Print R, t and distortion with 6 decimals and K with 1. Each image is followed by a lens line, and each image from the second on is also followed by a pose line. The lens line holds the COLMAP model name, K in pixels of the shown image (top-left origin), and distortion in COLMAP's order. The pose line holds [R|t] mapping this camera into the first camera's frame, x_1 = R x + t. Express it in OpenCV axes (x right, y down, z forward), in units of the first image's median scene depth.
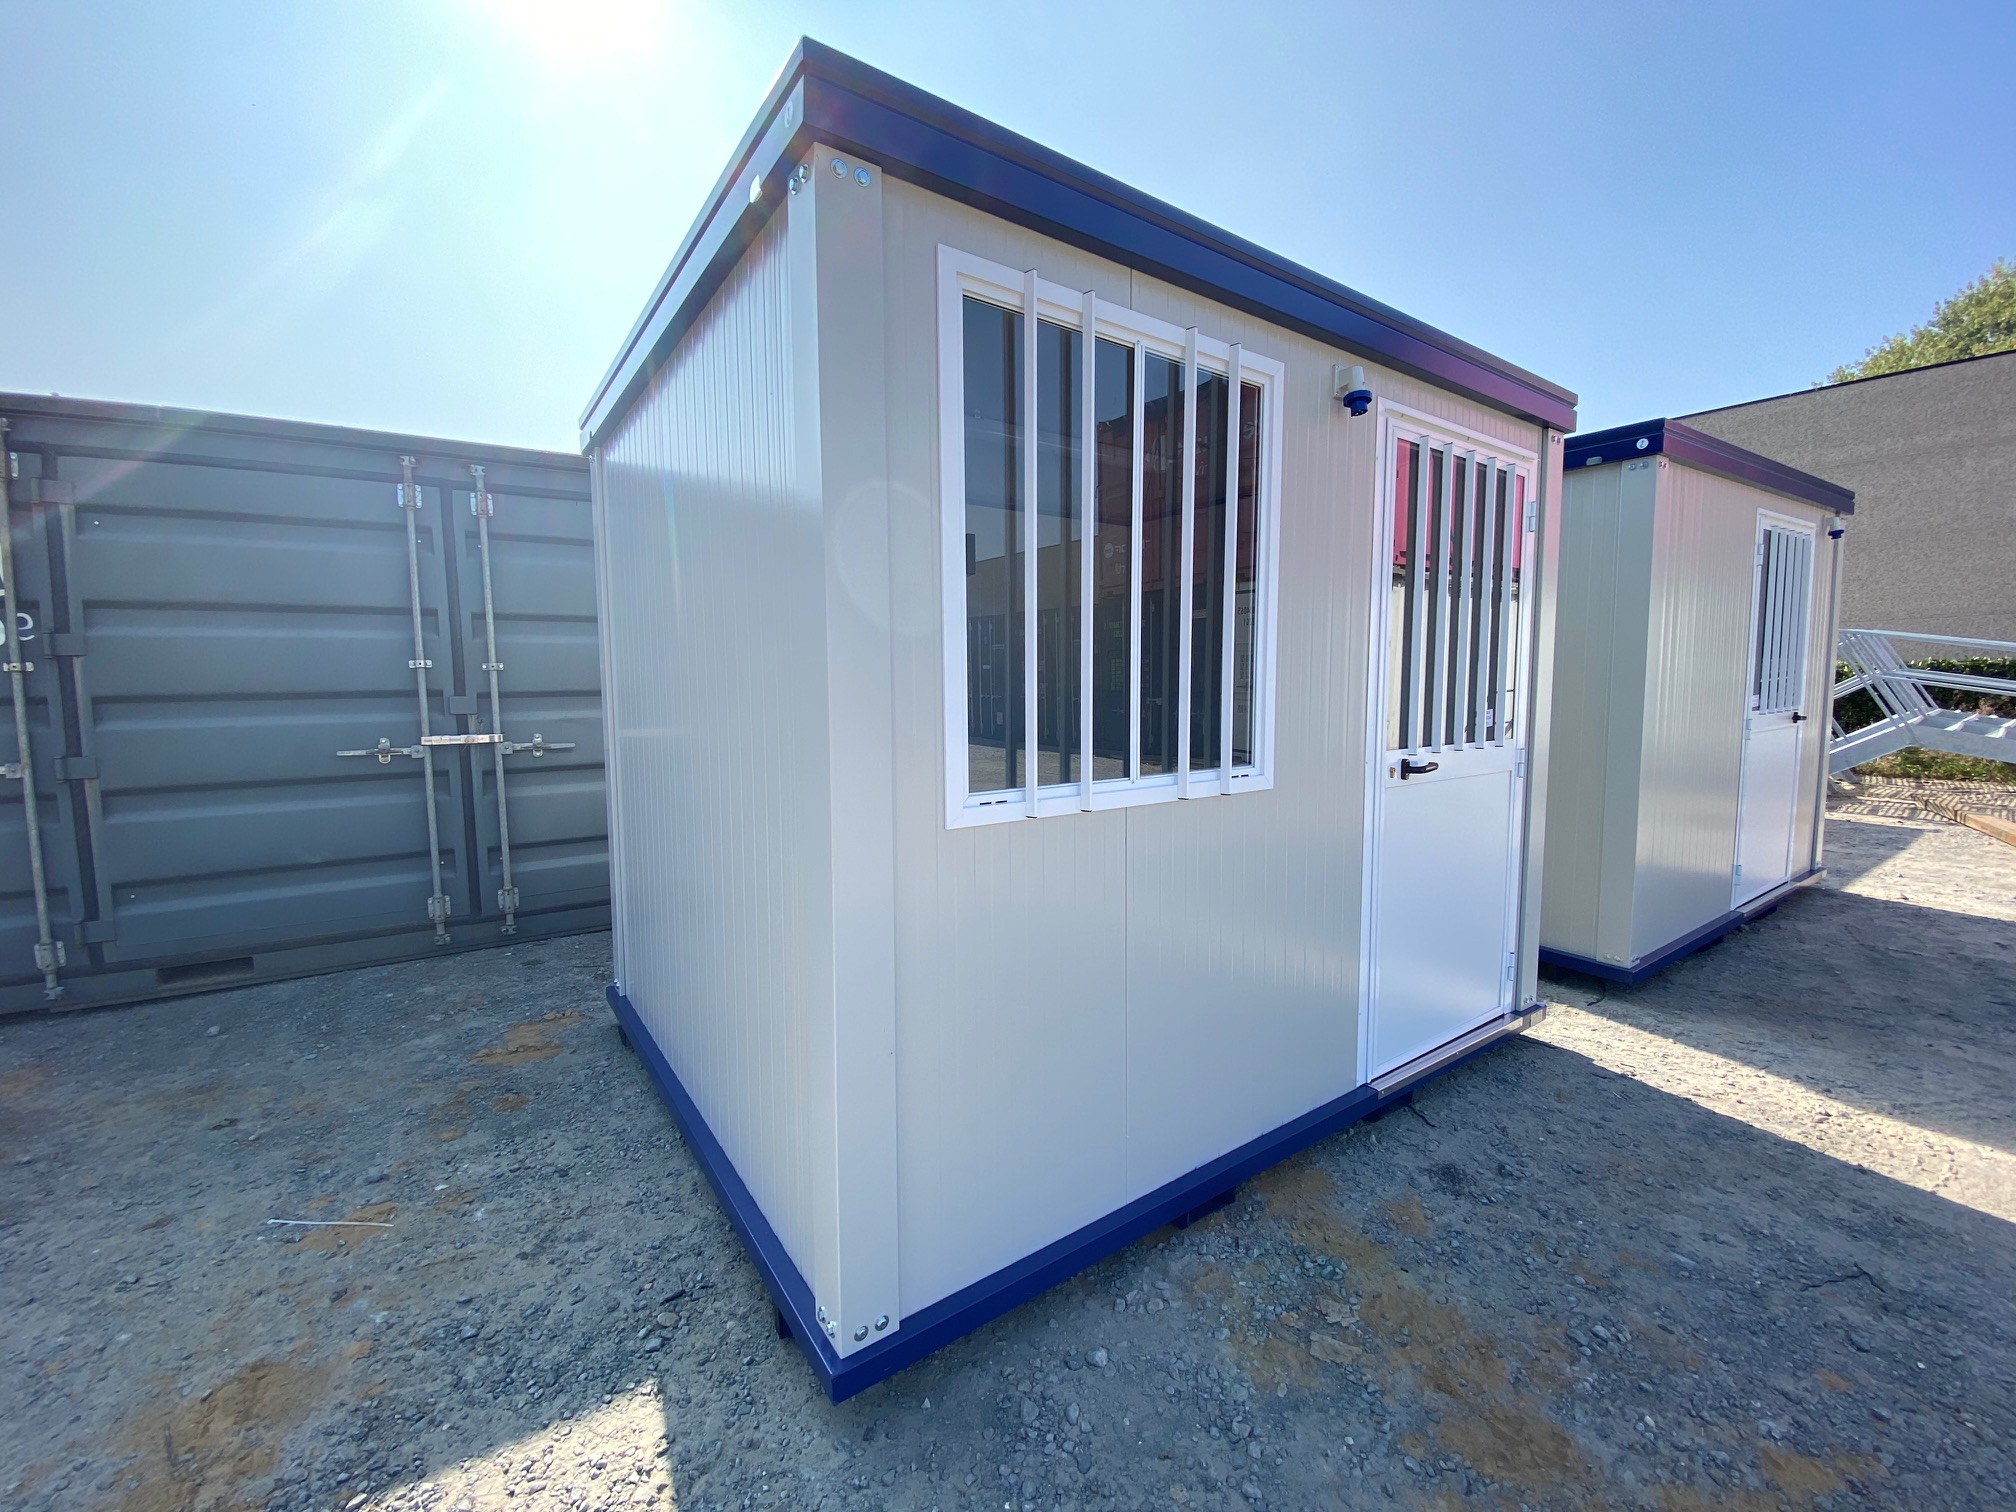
lens RADIAL K [[830.0, 0, 1015.8], [0, 830.0, 760.9], [0, 0, 1]] dist [-0.002554, -0.000526]
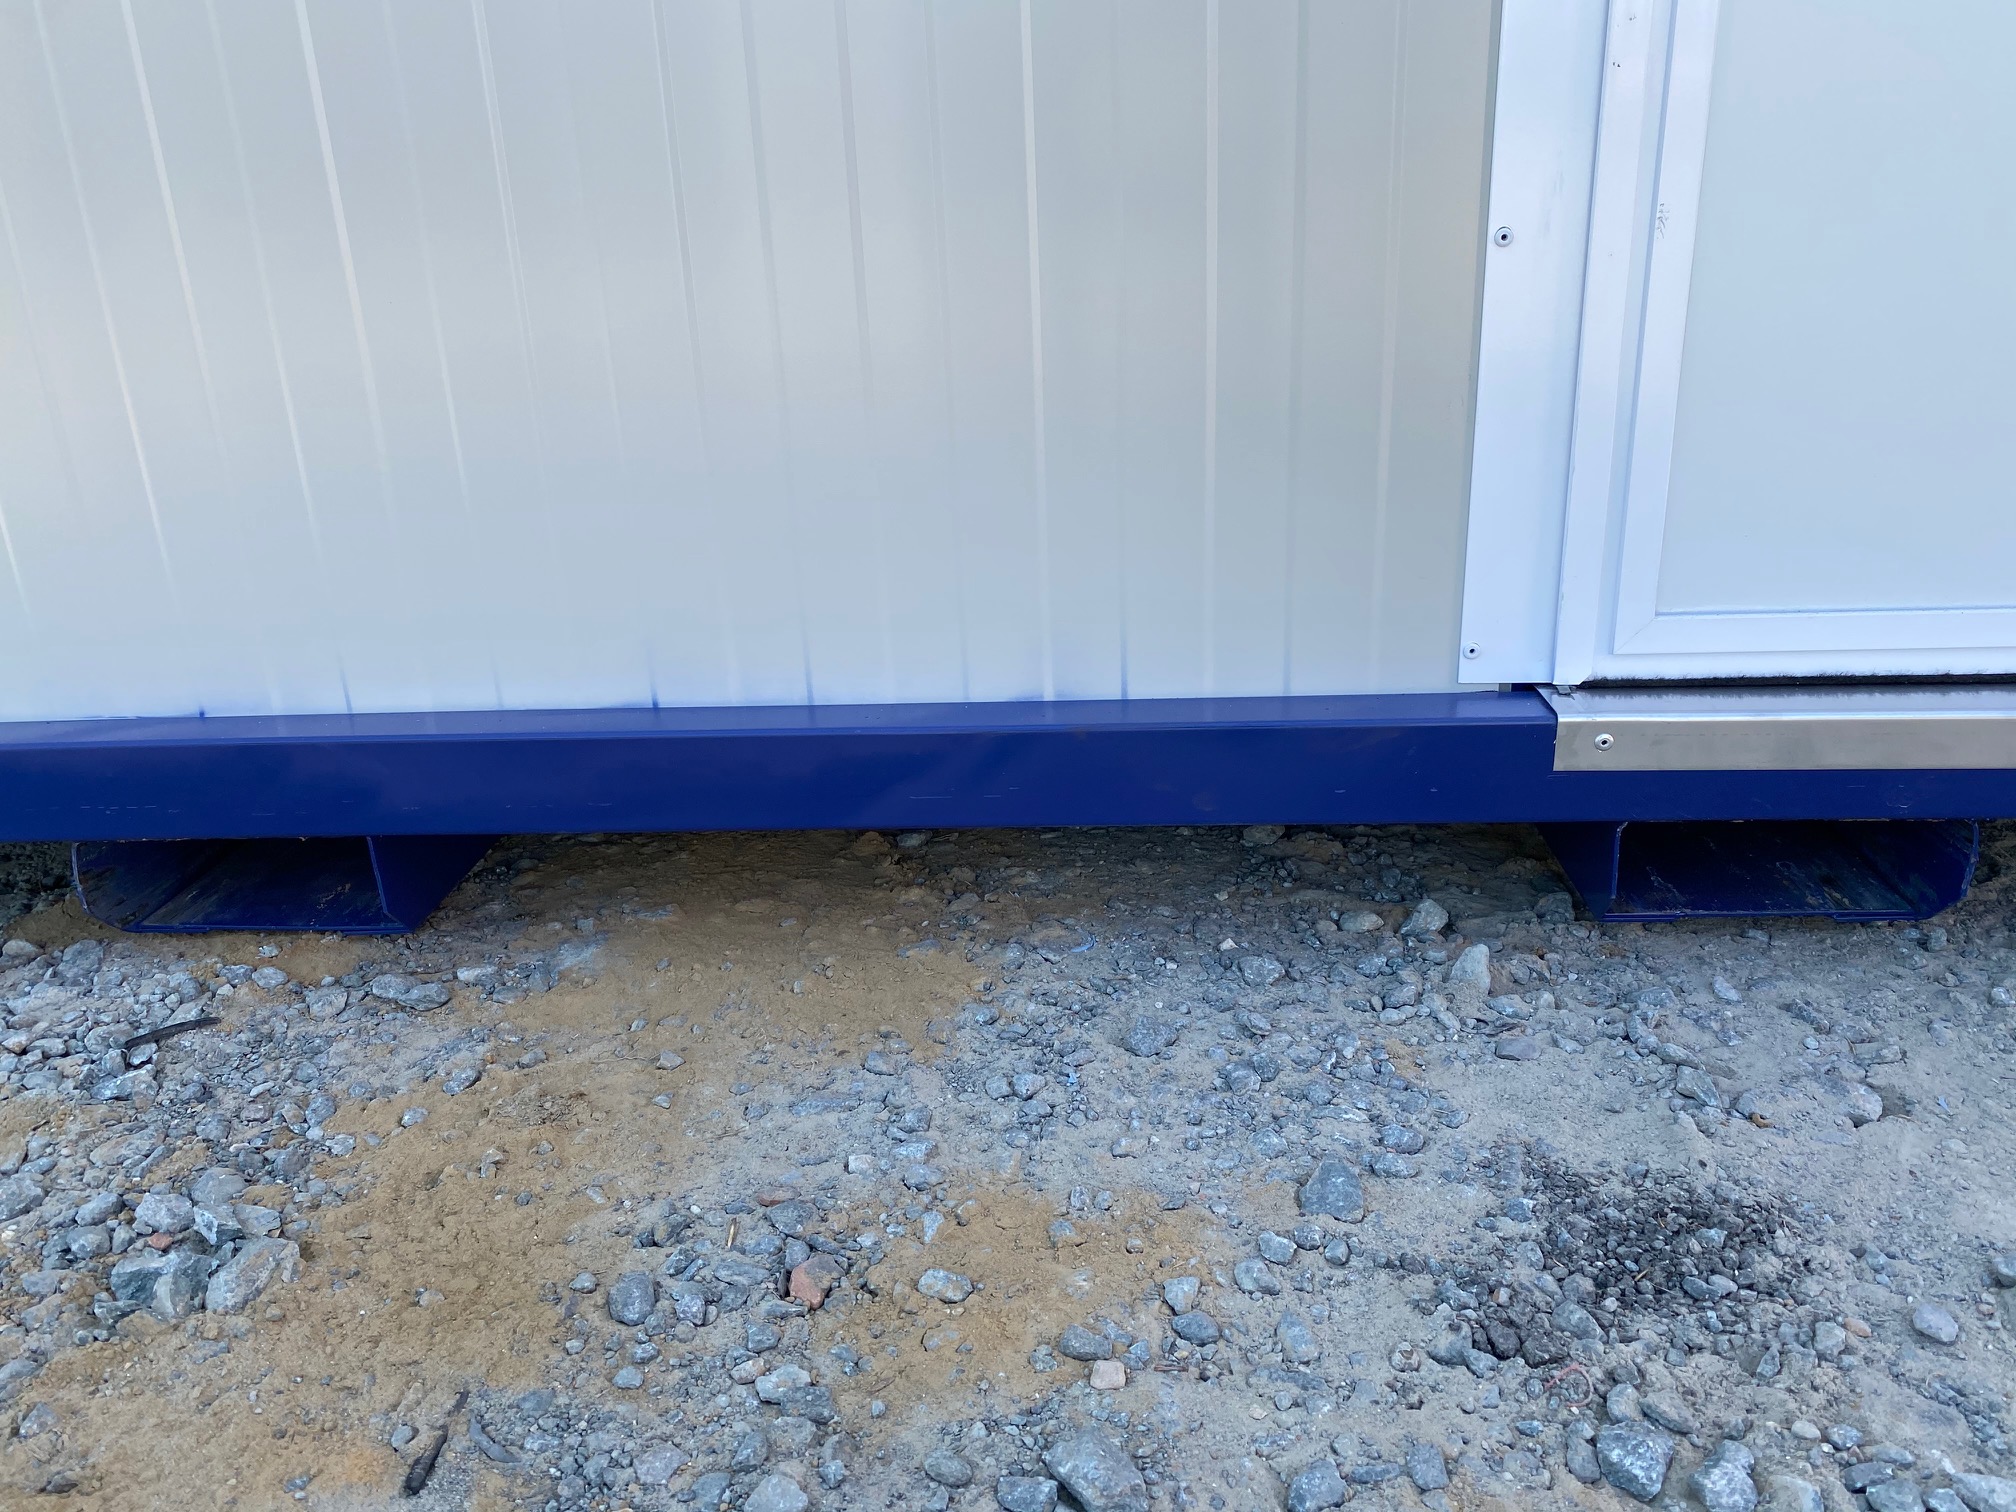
lens RADIAL K [[1524.0, 0, 1002.5], [0, 1524.0, 751.2], [0, 0, 1]] dist [0.052304, 0.002998]
pose [[0.778263, 0.203239, -0.594139, 0.580815], [-0.029049, 0.956813, 0.289249, 0.341006], [0.627266, -0.207853, 0.750556, 0.744754]]
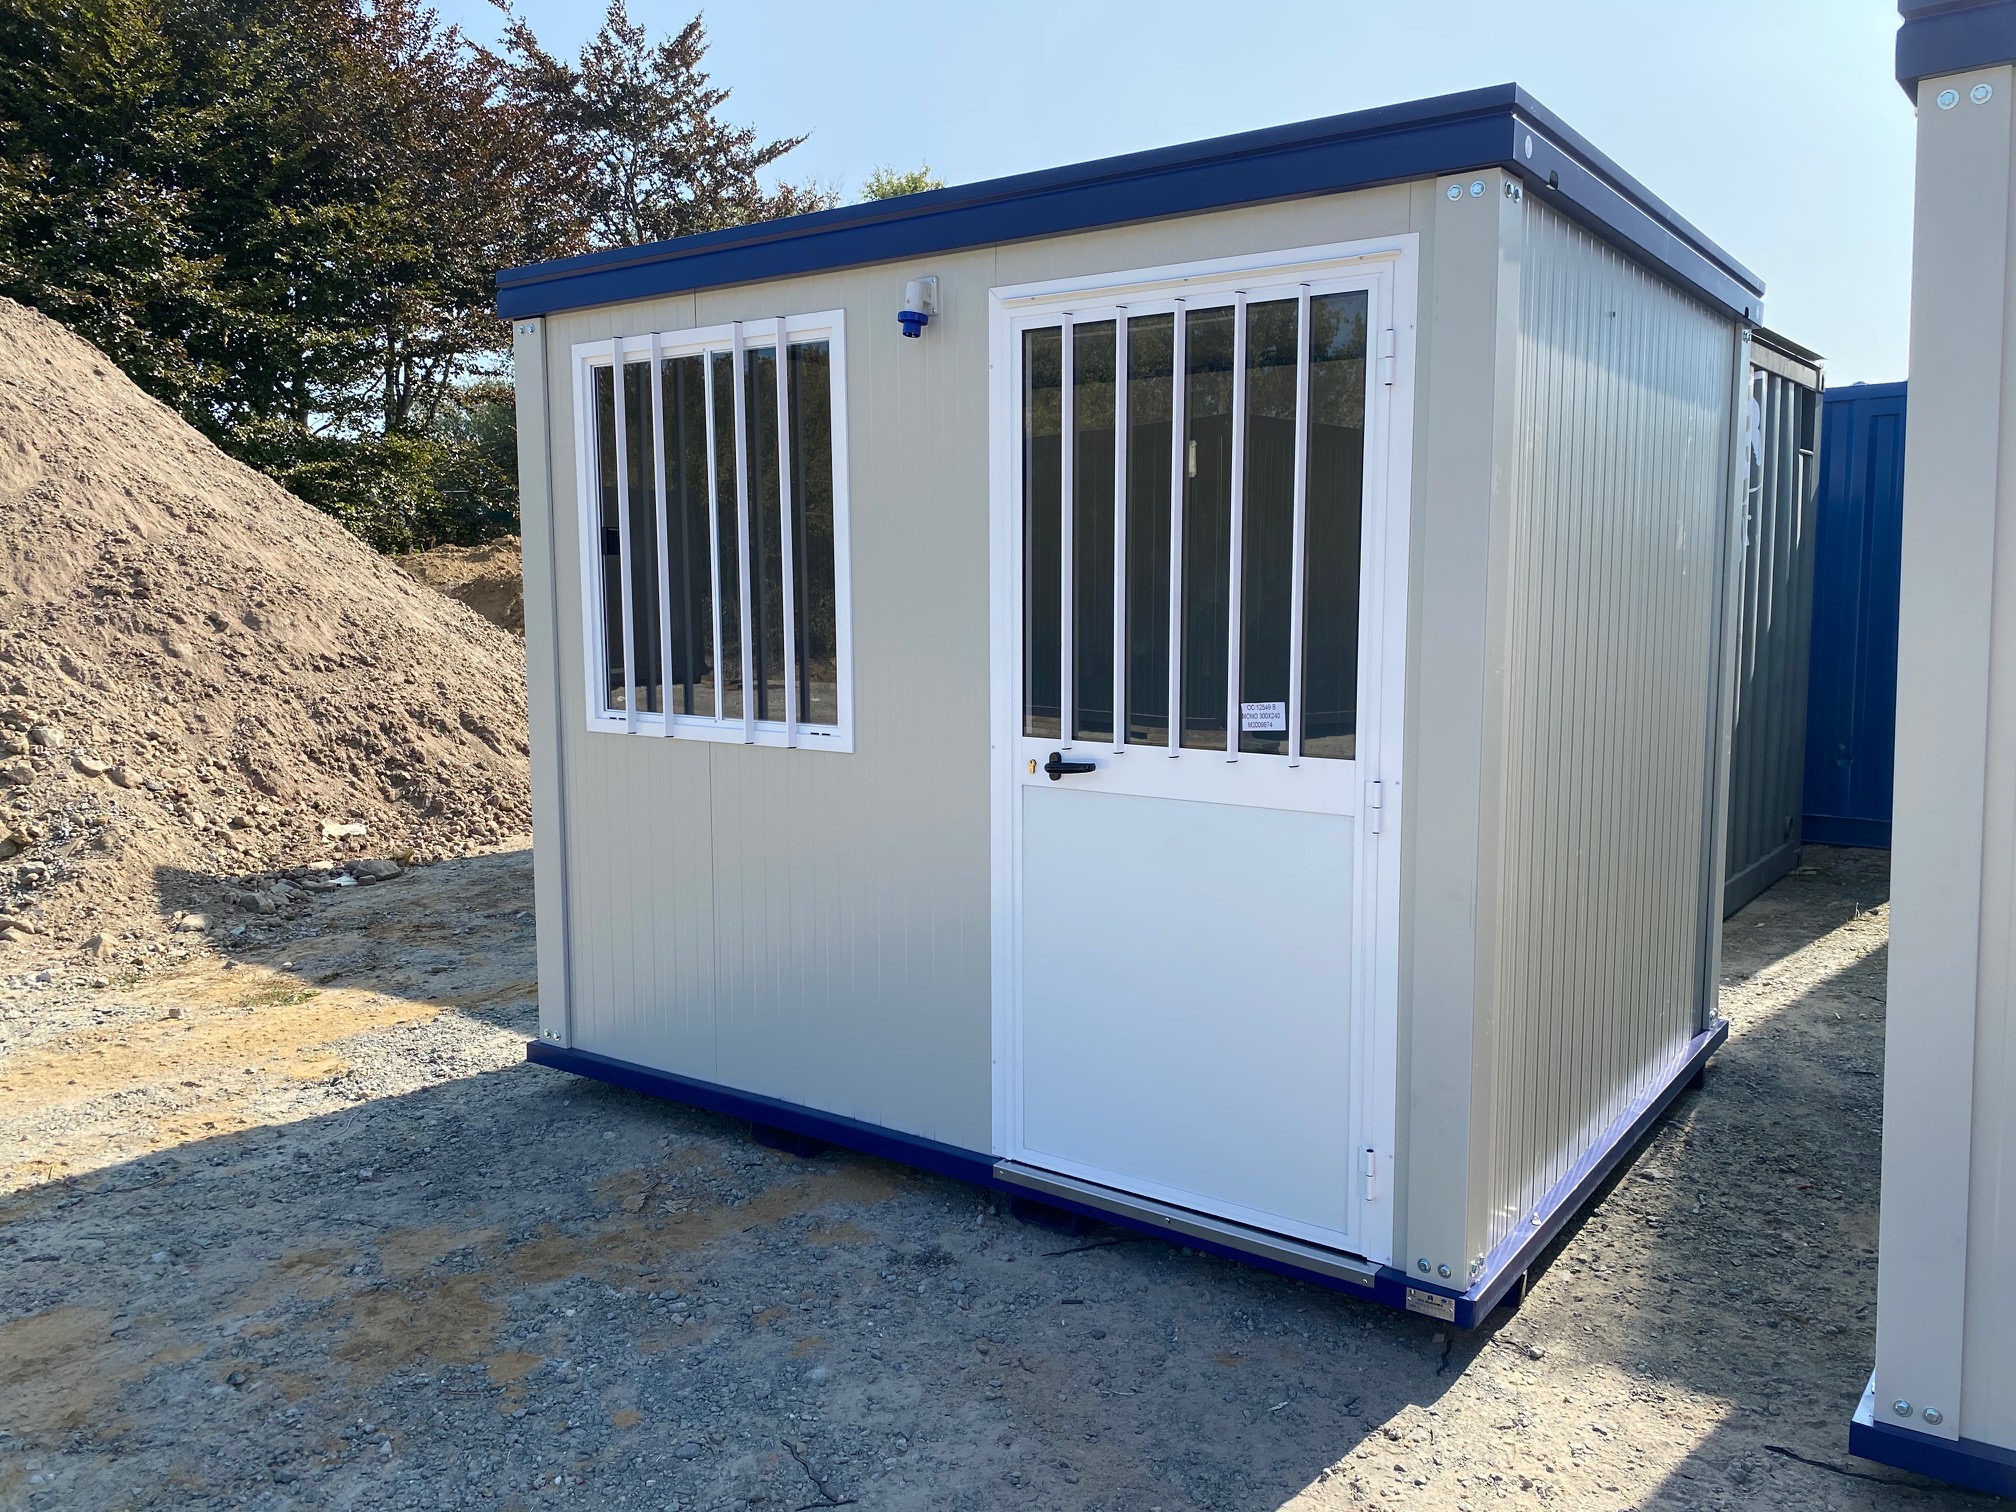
lens RADIAL K [[1524.0, 0, 1010.1], [0, 1524.0, 749.3], [0, 0, 1]] dist [0.052304, 0.002998]
pose [[0.325710, 0.113062, -0.938685, 1.902877], [-0.085768, 0.992264, 0.089755, -0.135410], [0.941571, 0.051275, 0.332888, 0.551152]]
